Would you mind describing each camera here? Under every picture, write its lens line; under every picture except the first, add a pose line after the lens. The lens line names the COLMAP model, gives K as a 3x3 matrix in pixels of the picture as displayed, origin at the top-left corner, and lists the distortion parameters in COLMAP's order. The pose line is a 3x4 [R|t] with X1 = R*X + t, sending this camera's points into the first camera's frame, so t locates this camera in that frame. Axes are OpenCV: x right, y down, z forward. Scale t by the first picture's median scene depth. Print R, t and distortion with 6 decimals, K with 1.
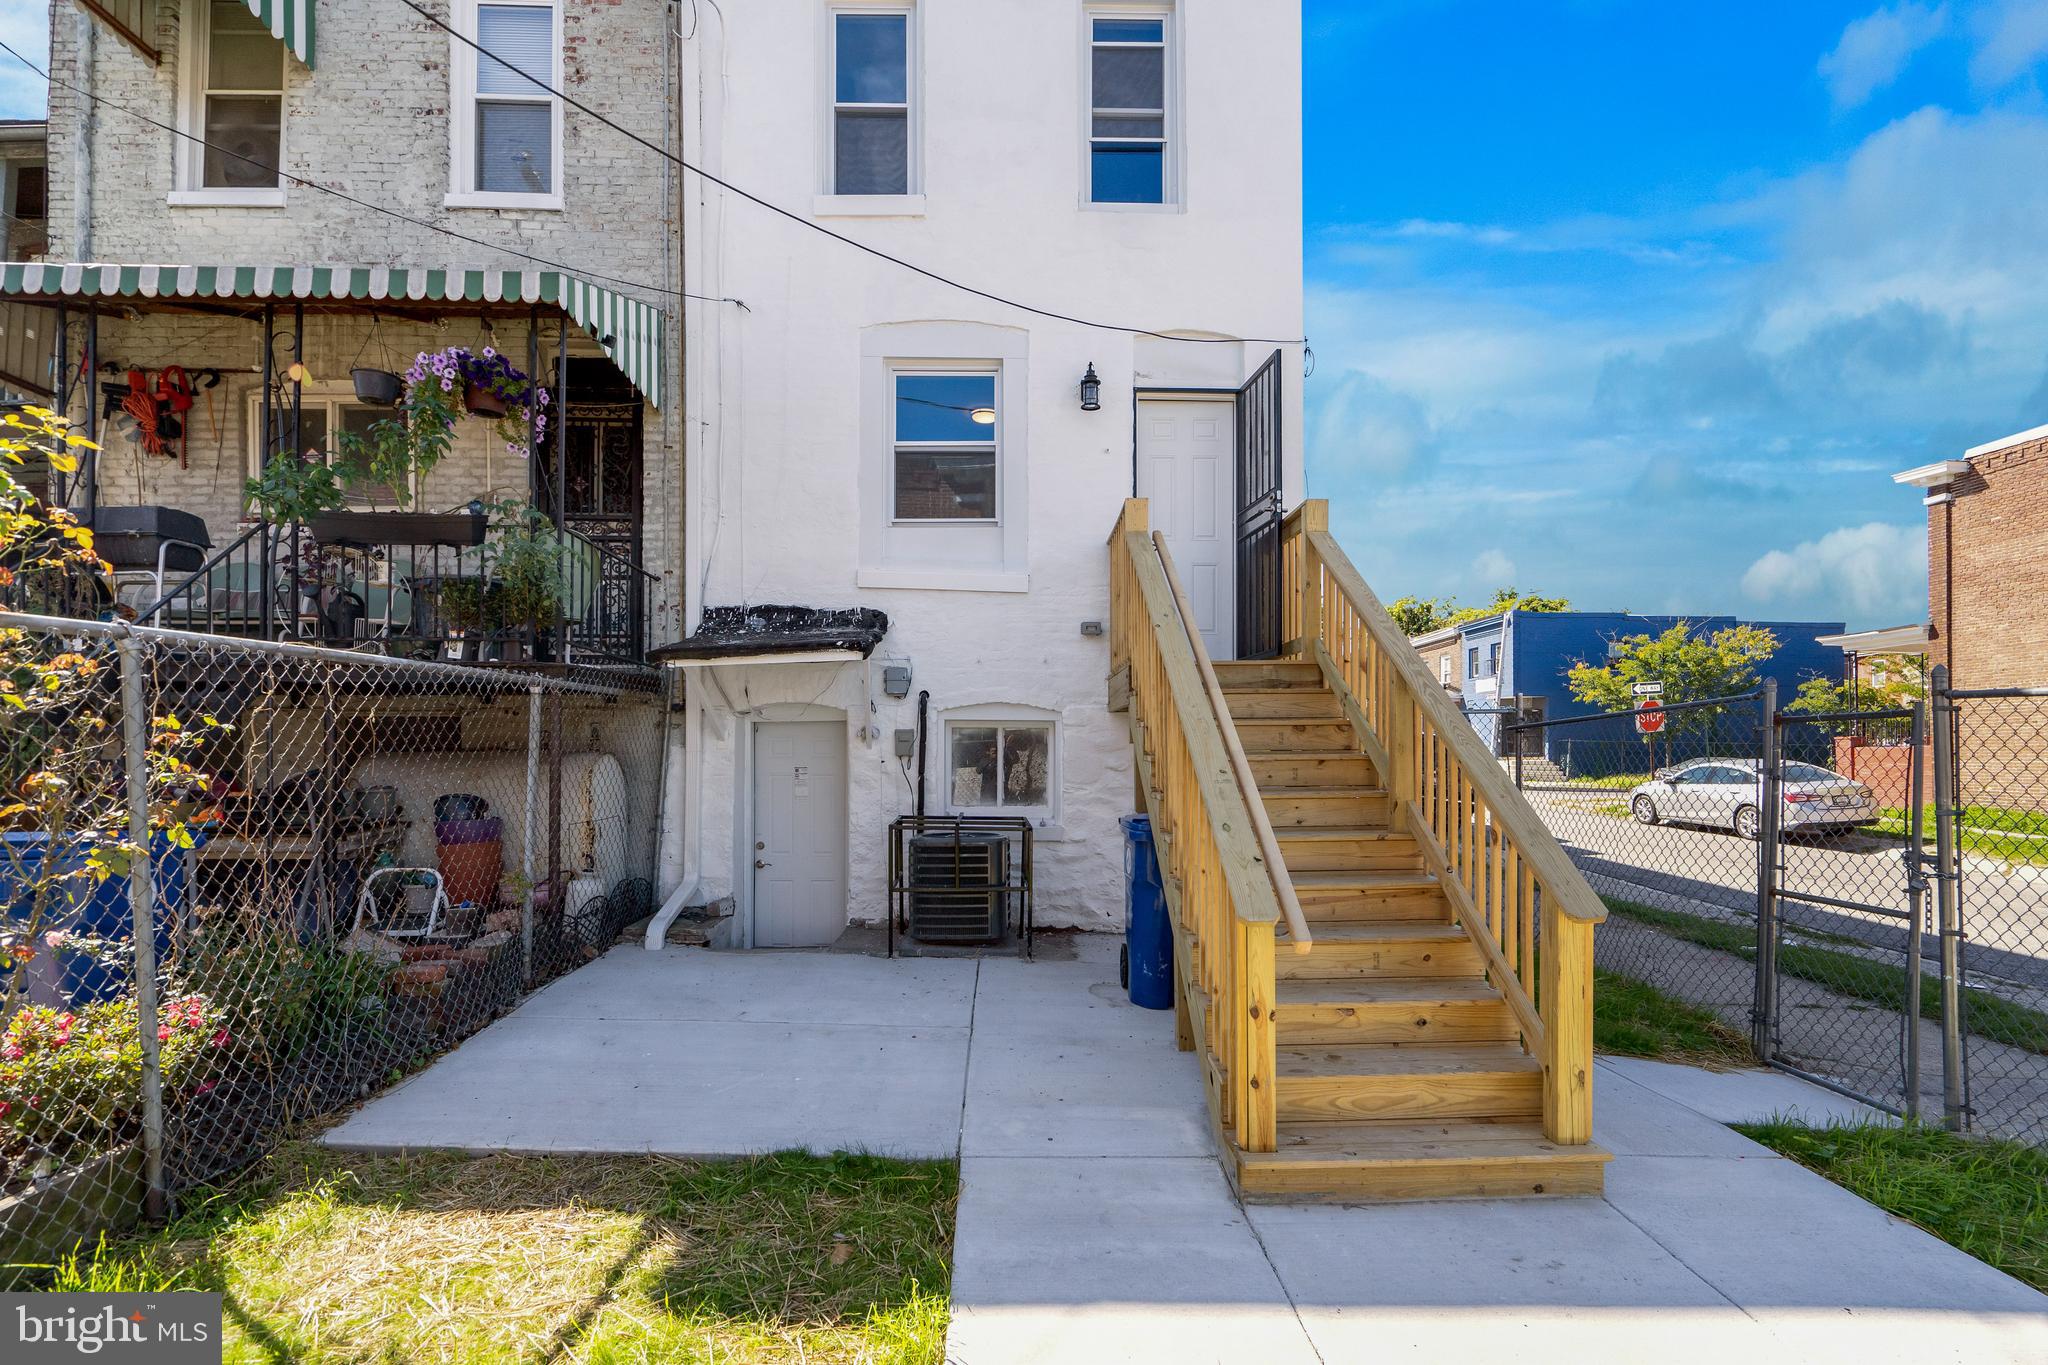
lens RADIAL K [[944.2, 0, 1010.4], [0, 944.2, 746.9], [0, 0, 1]] dist [-0.002912, 0.000184]
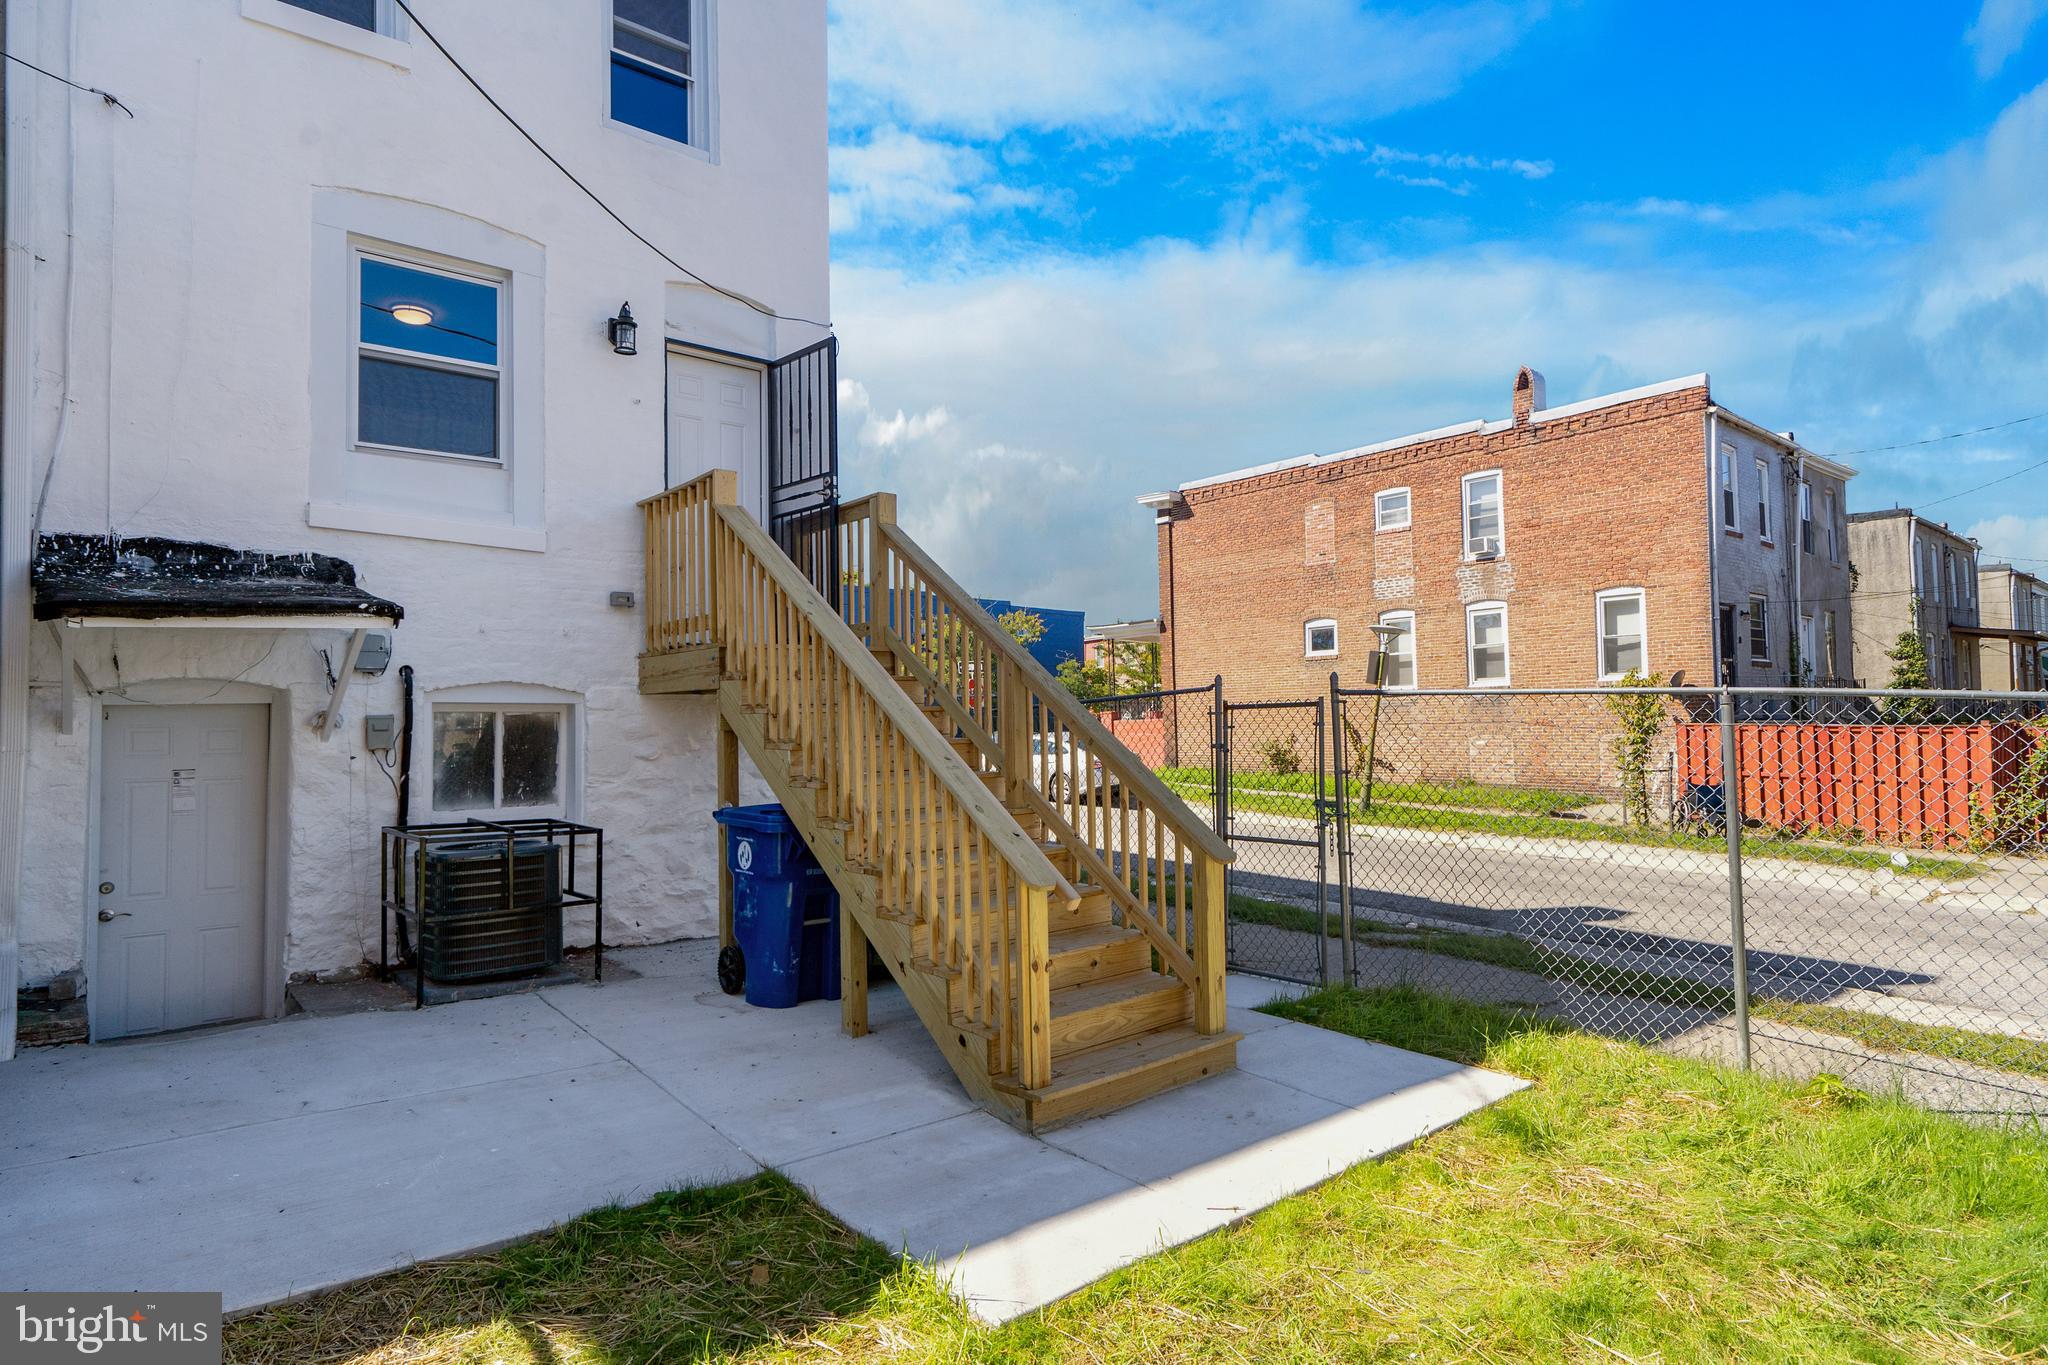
lens RADIAL K [[1075.2, 0, 1024.0], [0, 1075.2, 682.5], [0, 0, 1]] dist [0.002371, 0.000293]
pose [[0.791201, 0.013078, 0.611416, -0.237672], [0.010678, 0.999323, -0.035194, -0.008785], [-0.611463, 0.034374, 0.790526, -0.019268]]
